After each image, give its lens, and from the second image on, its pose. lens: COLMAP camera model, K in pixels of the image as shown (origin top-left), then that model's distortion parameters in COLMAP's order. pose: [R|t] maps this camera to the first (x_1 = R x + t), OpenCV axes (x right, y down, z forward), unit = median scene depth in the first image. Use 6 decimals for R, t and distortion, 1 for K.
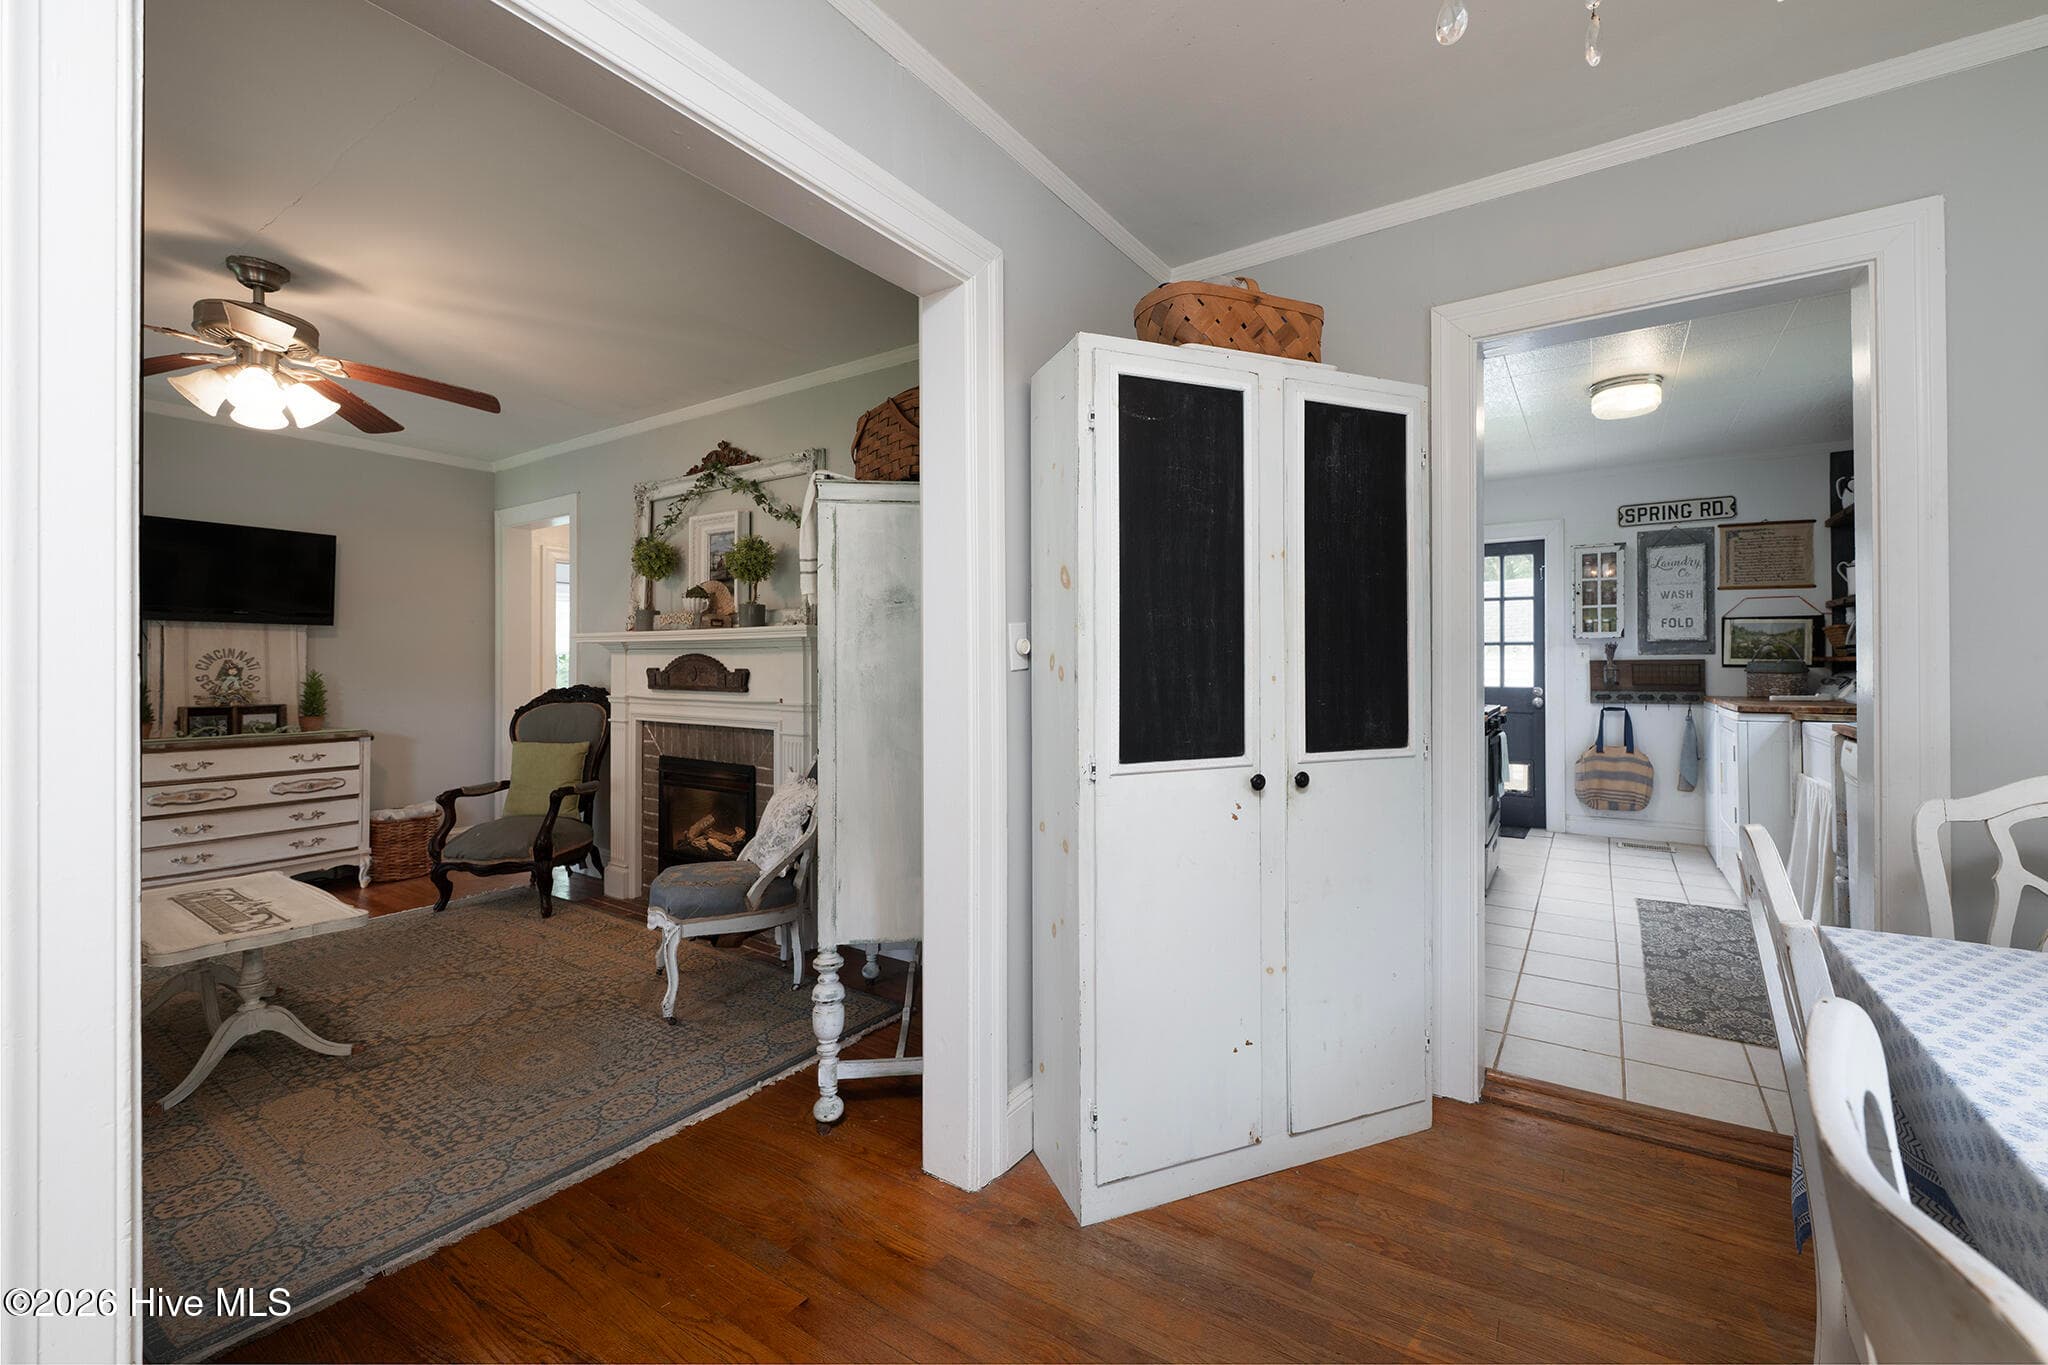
lens RADIAL K [[825.7, 0, 1057.6], [0, 825.7, 661.6], [0, 0, 1]] dist [-0.003319, 0.000764]
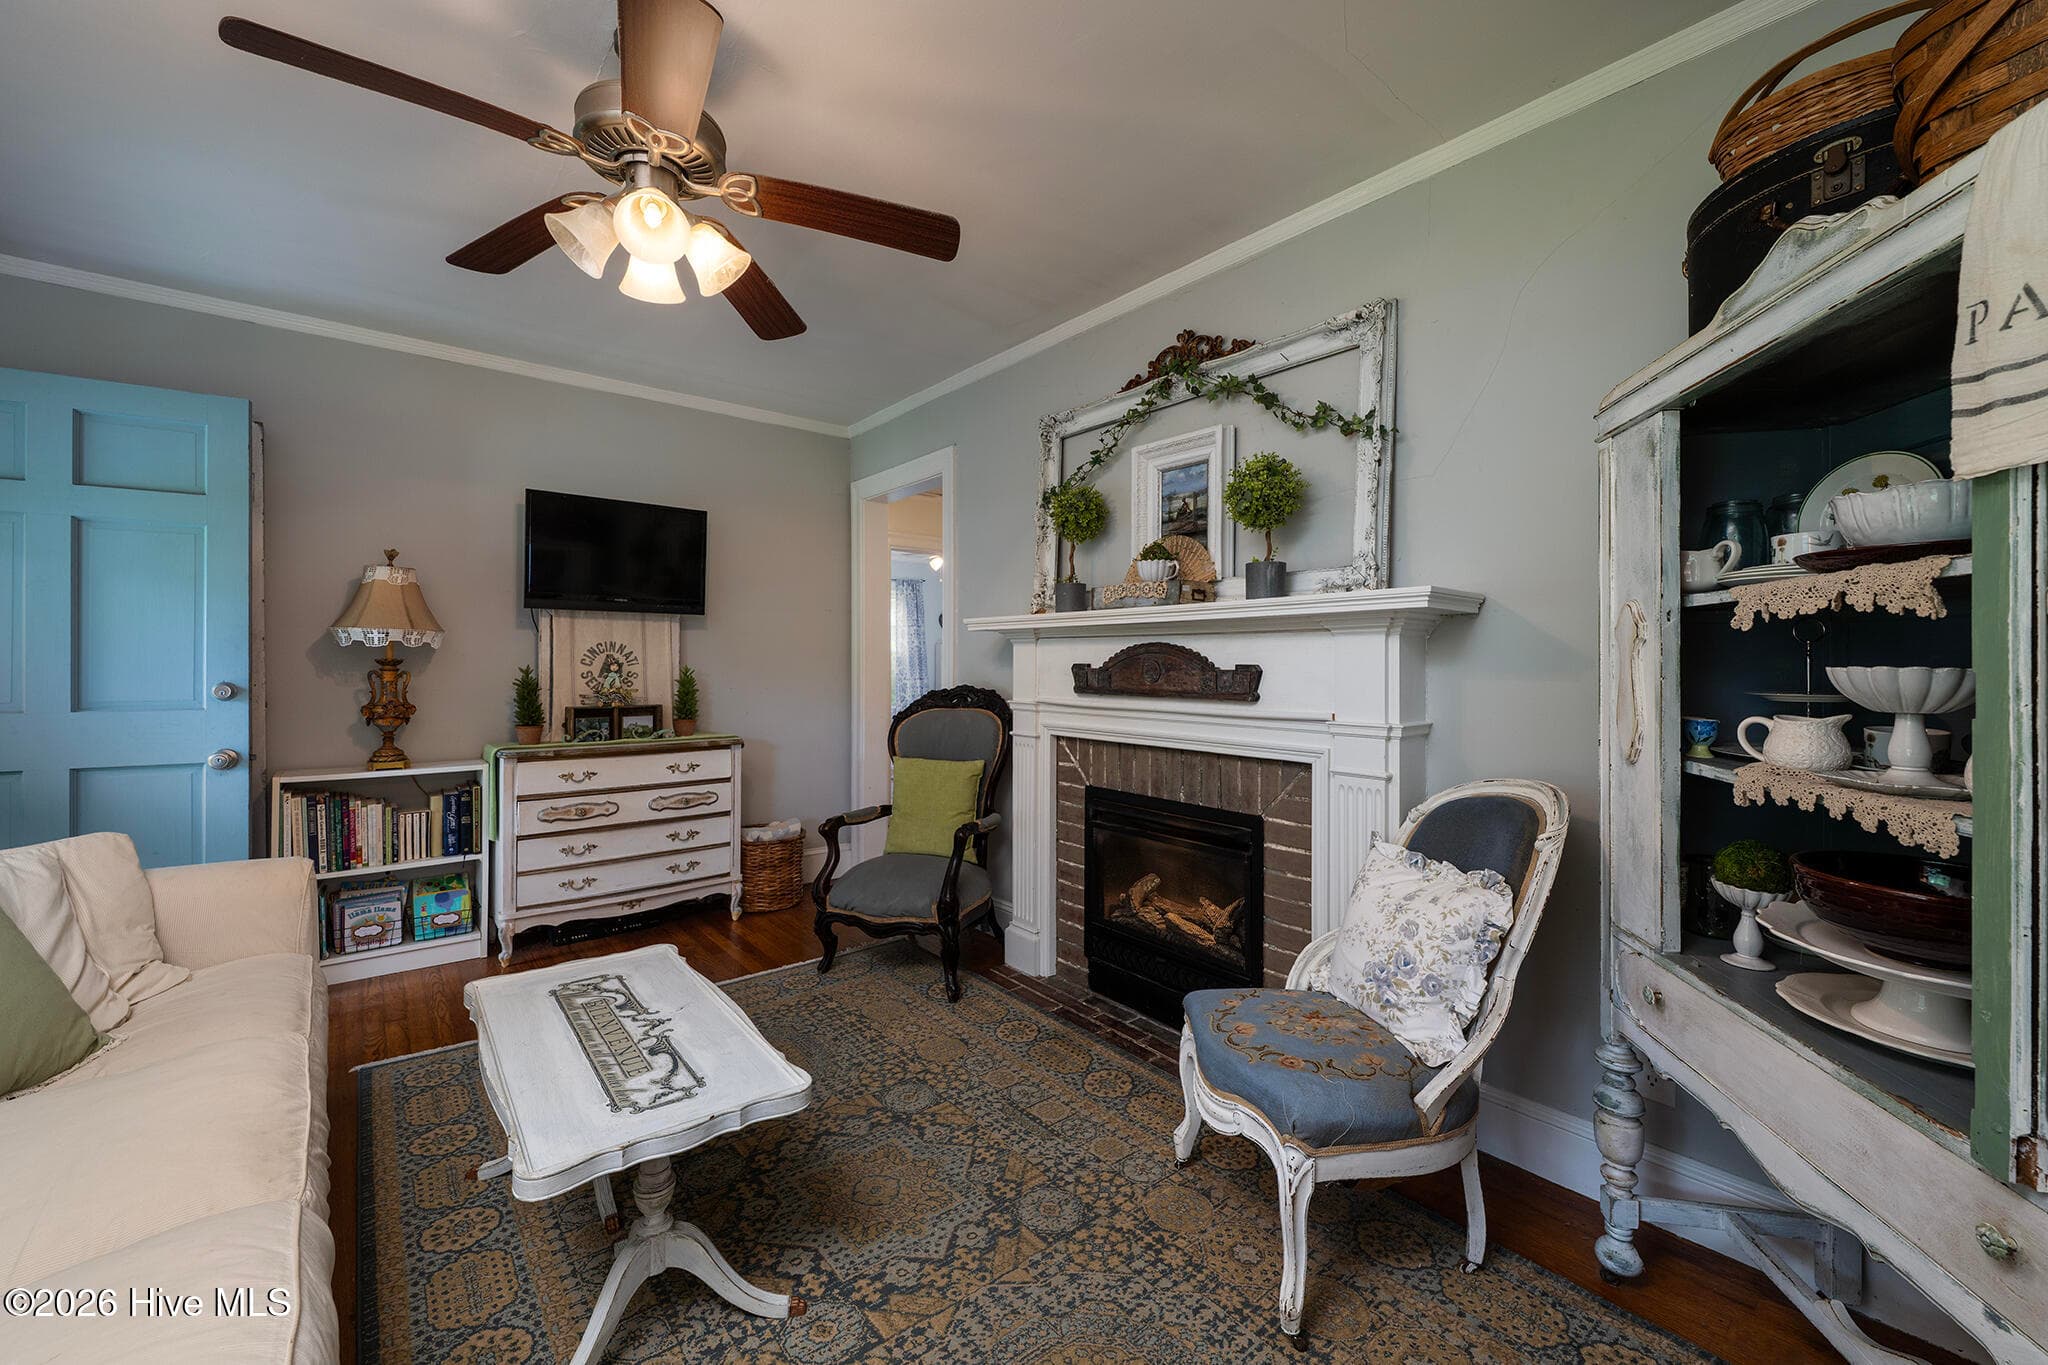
lens RADIAL K [[825.7, 0, 1015.0], [0, 825.7, 667.5], [0, 0, 1]] dist [-0.003319, 0.000764]
pose [[0.947518, 0.002551, -0.319694, -0.291739], [0.000098, 0.999966, 0.008268, 0.004665], [0.319704, -0.007865, 0.947485, 0.280884]]
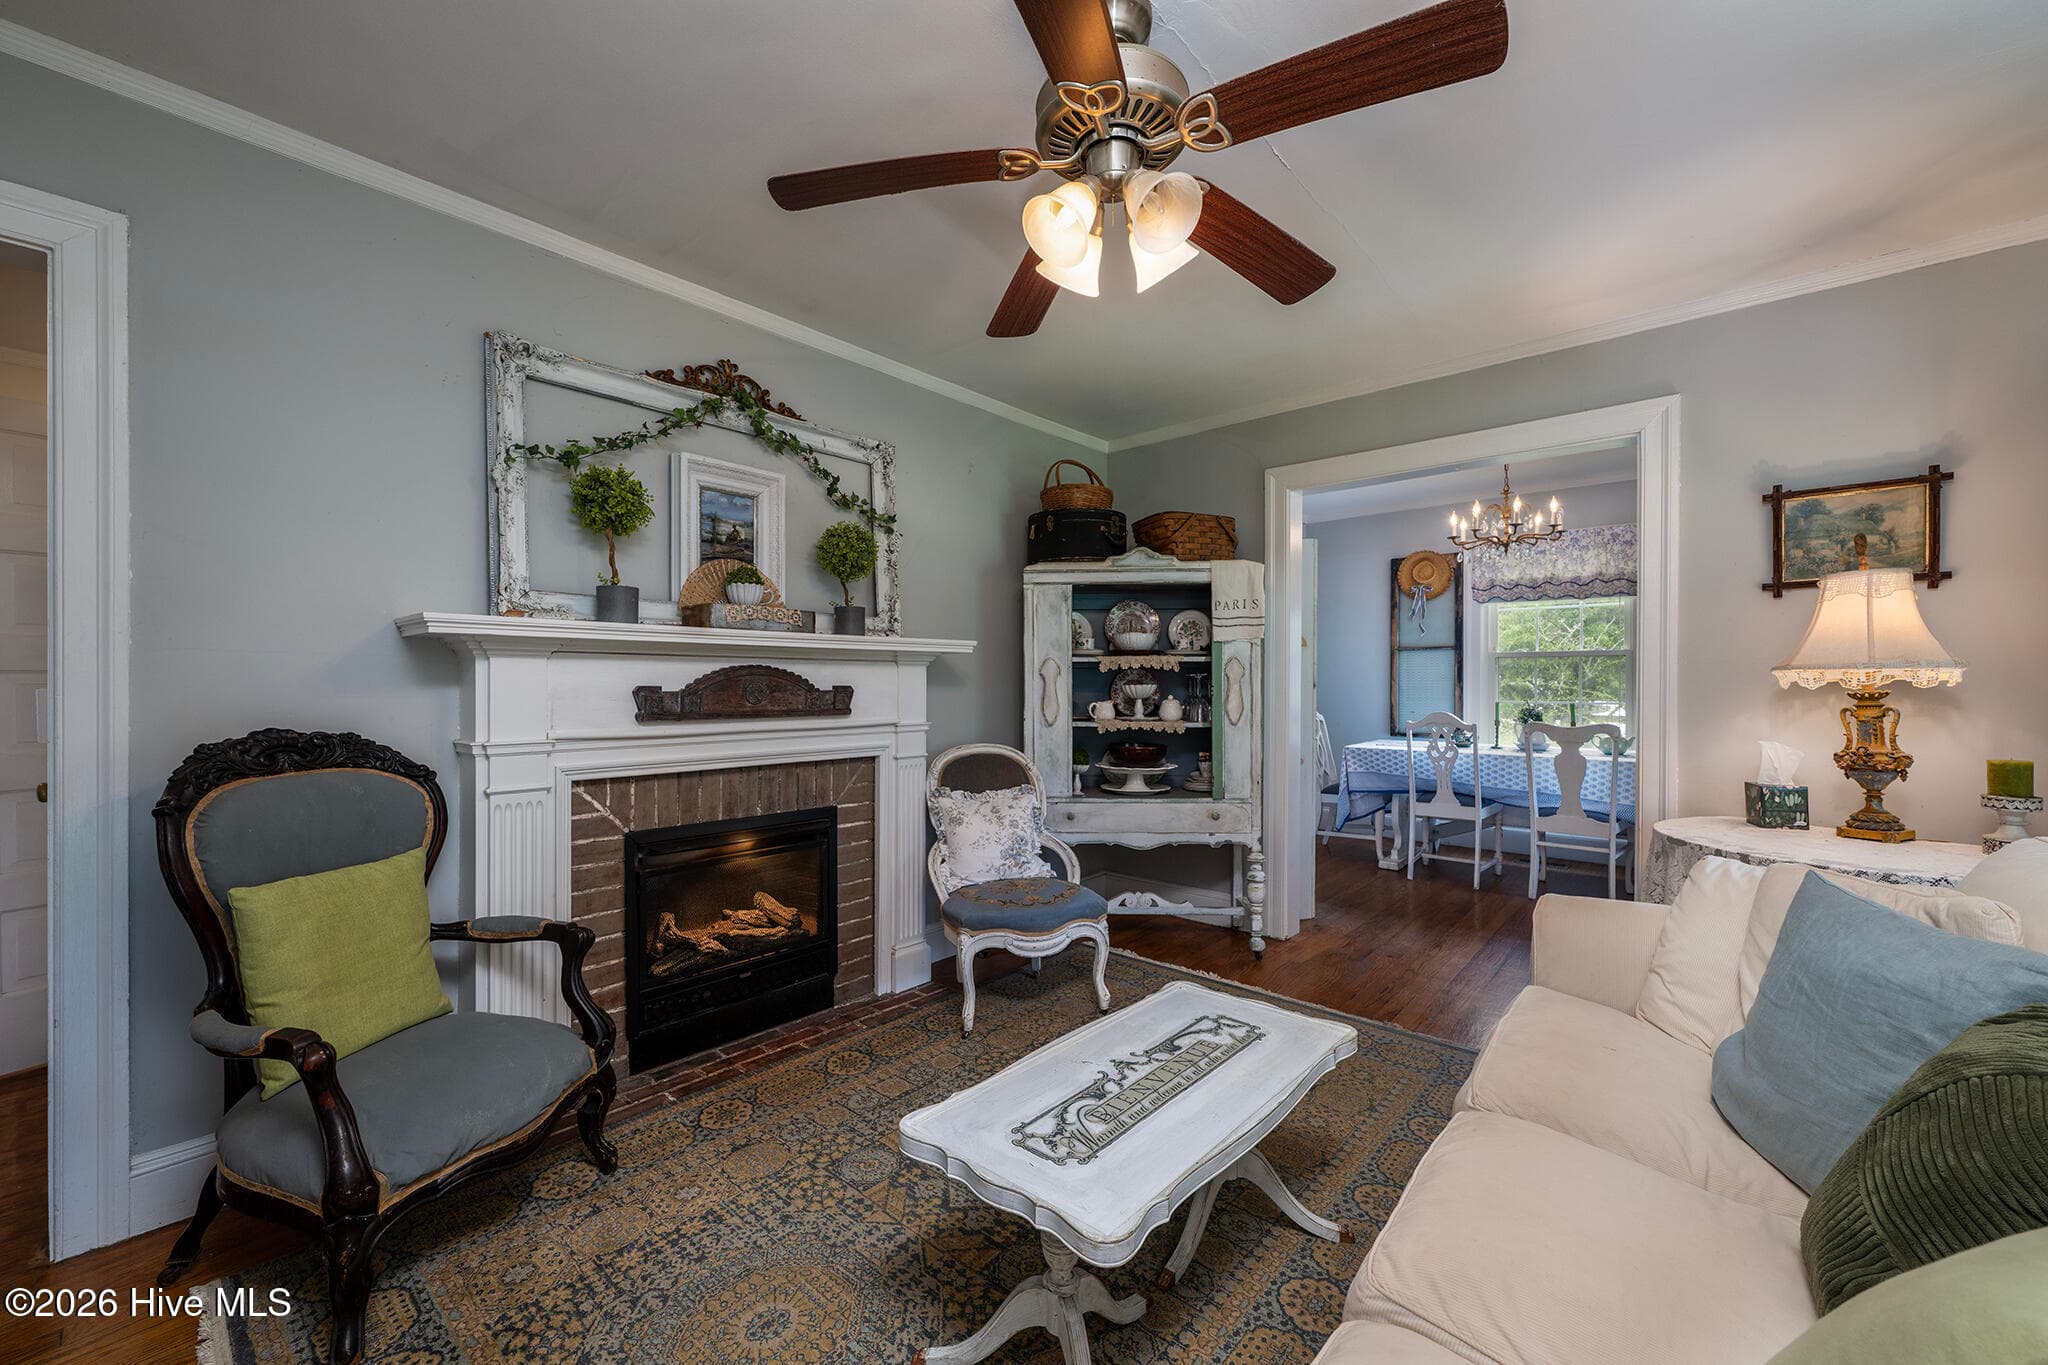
lens RADIAL K [[825.7, 0, 1020.2], [0, 825.7, 686.5], [0, 0, 1]] dist [-0.003319, 0.000764]
pose [[0.144226, -0.006874, 0.989521, -0.966695], [-0.002948, 0.999968, 0.007377, 0.002475], [-0.989540, -0.003981, 0.144202, 0.595324]]
